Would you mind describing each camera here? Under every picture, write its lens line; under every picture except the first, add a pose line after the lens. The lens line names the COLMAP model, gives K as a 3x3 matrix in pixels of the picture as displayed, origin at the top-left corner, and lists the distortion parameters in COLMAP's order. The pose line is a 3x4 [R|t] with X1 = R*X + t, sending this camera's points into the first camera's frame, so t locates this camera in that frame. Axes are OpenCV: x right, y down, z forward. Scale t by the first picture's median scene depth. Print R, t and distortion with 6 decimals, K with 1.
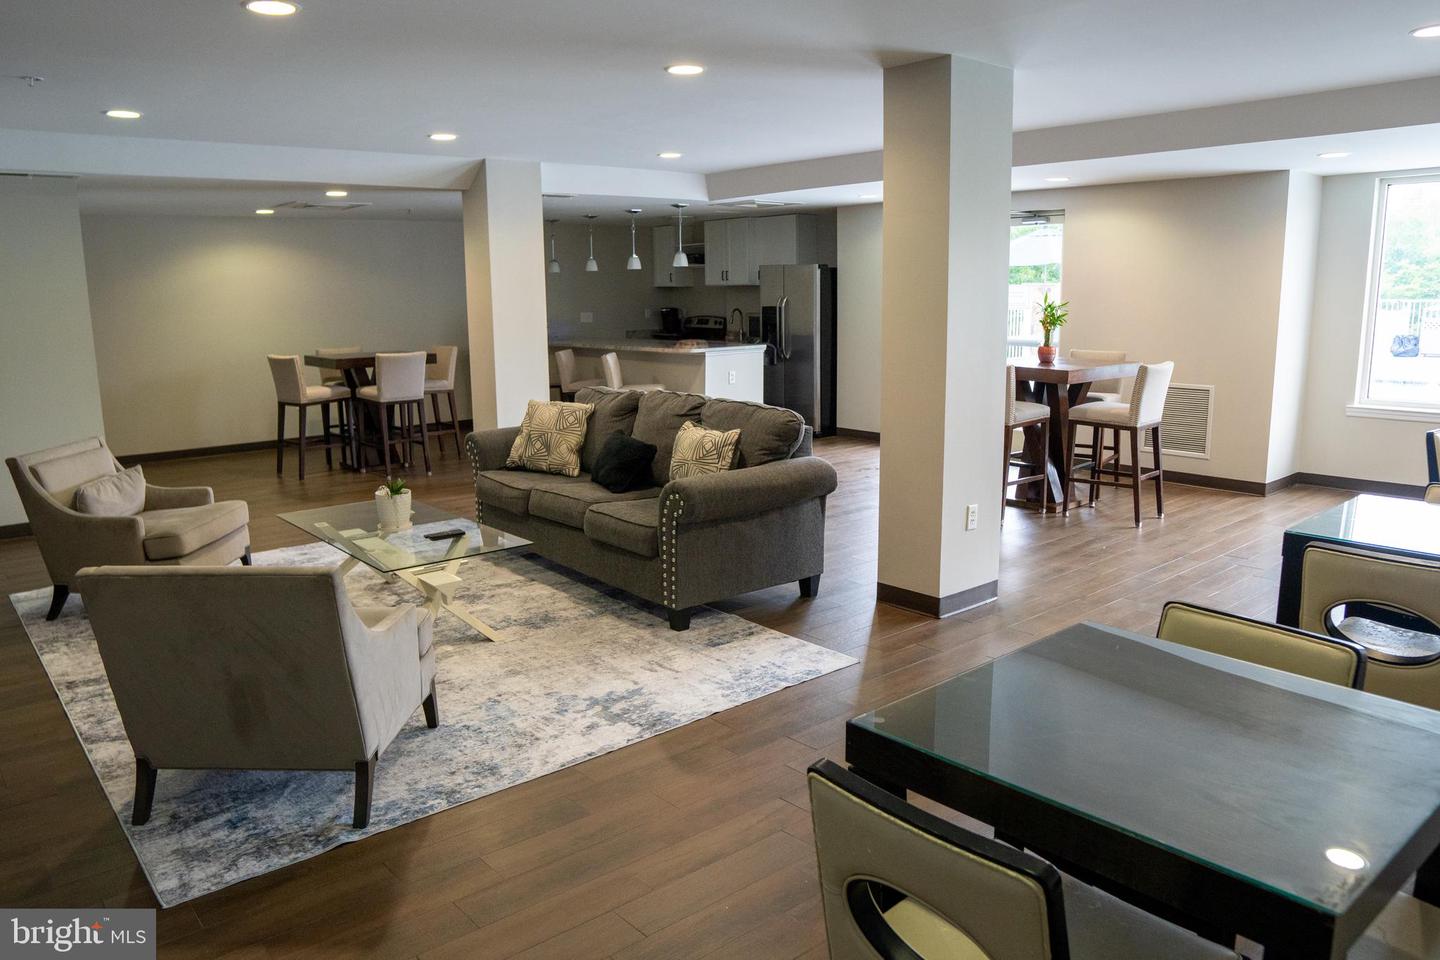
lens RADIAL K [[1003.3, 0, 717.3], [0, 1003.3, 477.9], [0, 0, 1]] dist [-0.001530, -0.000105]
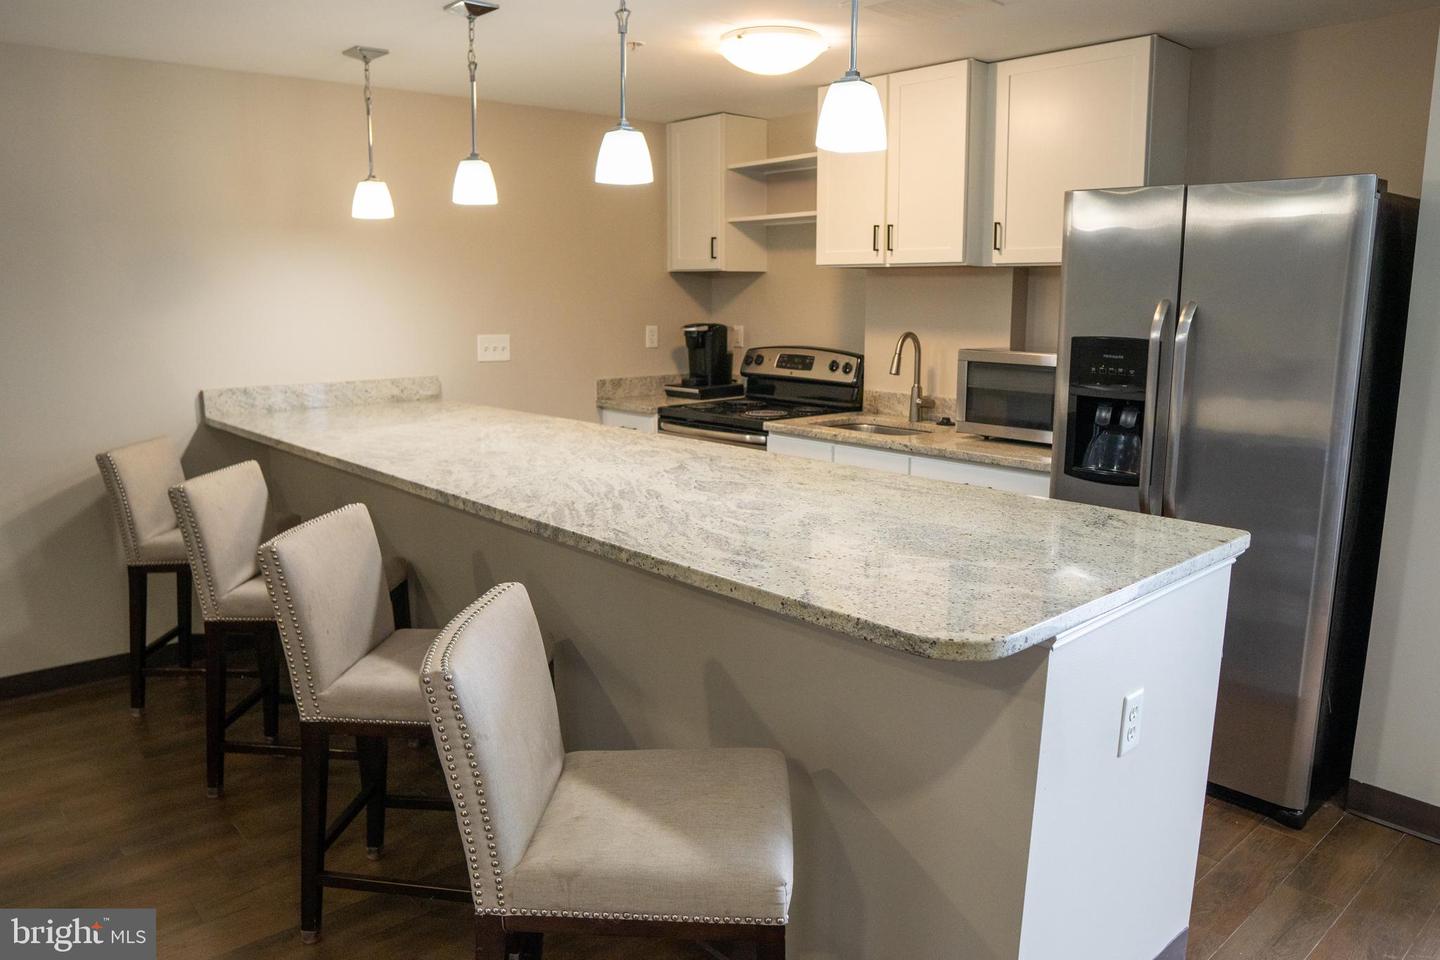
lens RADIAL K [[1003.3, 0, 723.5], [0, 1003.3, 476.9], [0, 0, 1]] dist [-0.001530, -0.000105]
pose [[0.999628, 0.008541, 0.025885, -0.052596], [-0.008562, 0.999963, 0.000688, -0.112862], [-0.025878, -0.000909, 0.999665, 0.621657]]
